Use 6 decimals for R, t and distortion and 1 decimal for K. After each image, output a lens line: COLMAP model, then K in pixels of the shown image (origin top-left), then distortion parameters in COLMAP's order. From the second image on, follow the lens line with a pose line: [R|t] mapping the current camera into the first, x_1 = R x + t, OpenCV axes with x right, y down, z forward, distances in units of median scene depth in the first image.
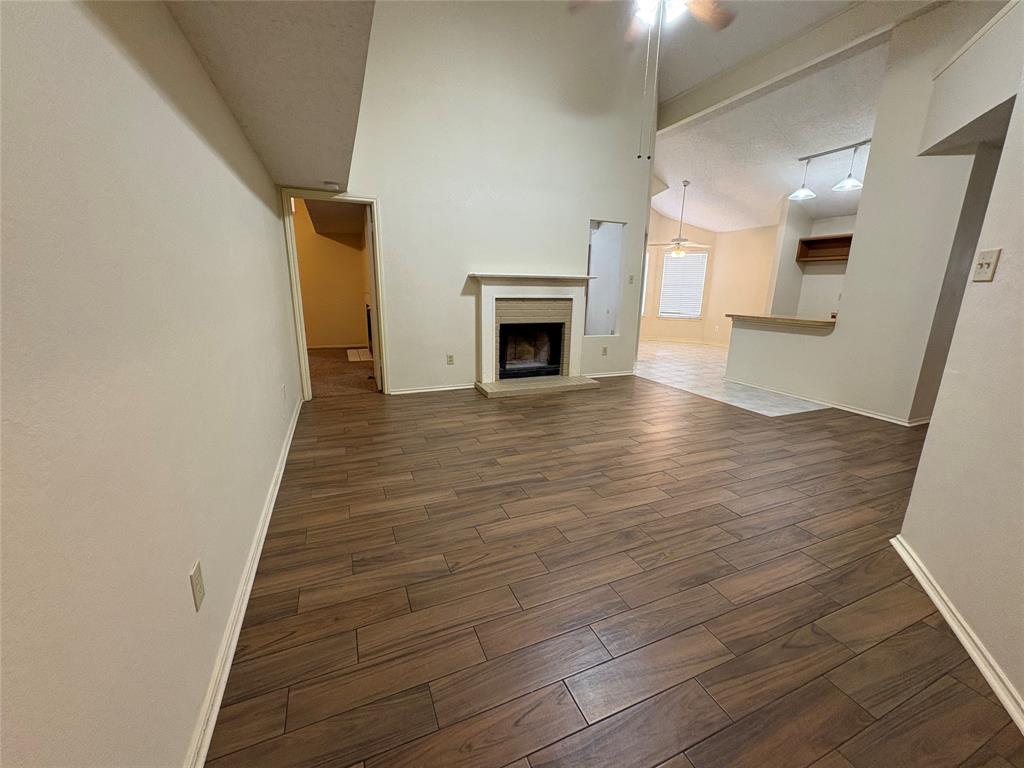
lens RADIAL K [[408.3, 0, 514.3], [0, 408.3, 386.2], [0, 0, 1]] dist [0.001872, -0.000020]
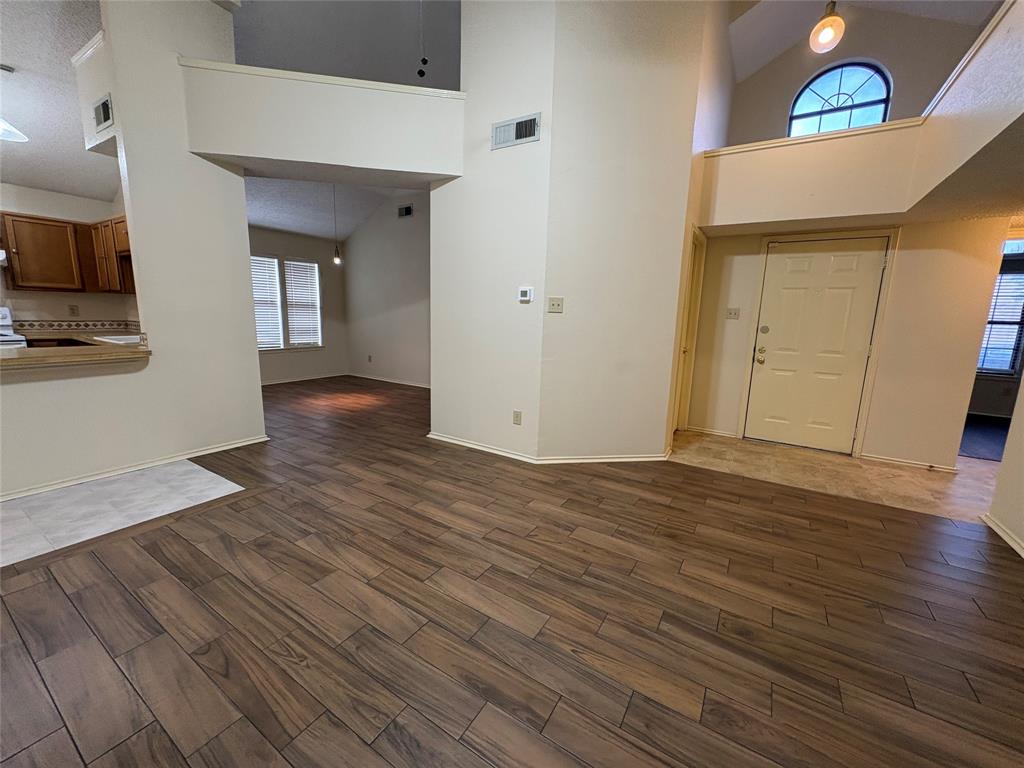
lens RADIAL K [[408.3, 0, 513.6], [0, 408.3, 383.1], [0, 0, 1]] dist [0.001872, -0.000020]
pose [[-0.569713, -0.172449, 0.803548, -0.211670], [0.159137, 0.936085, 0.313720, -0.313587], [-0.806290, 0.306605, -0.505857, 1.207384]]
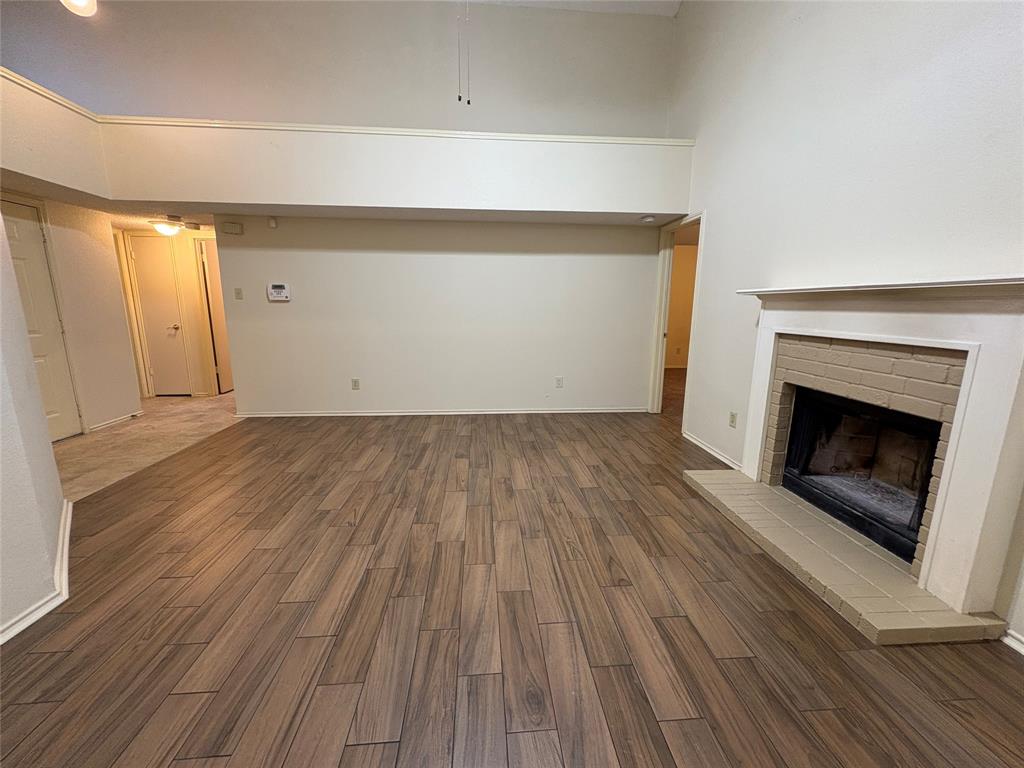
lens RADIAL K [[408.3, 0, 511.2], [0, 408.3, 384.2], [0, 0, 1]] dist [0.001872, -0.000020]
pose [[-0.317751, 0.162179, -0.934201, 0.889782], [-0.240518, 0.939251, 0.244863, -0.303680], [0.917161, 0.302498, -0.259441, 1.271779]]
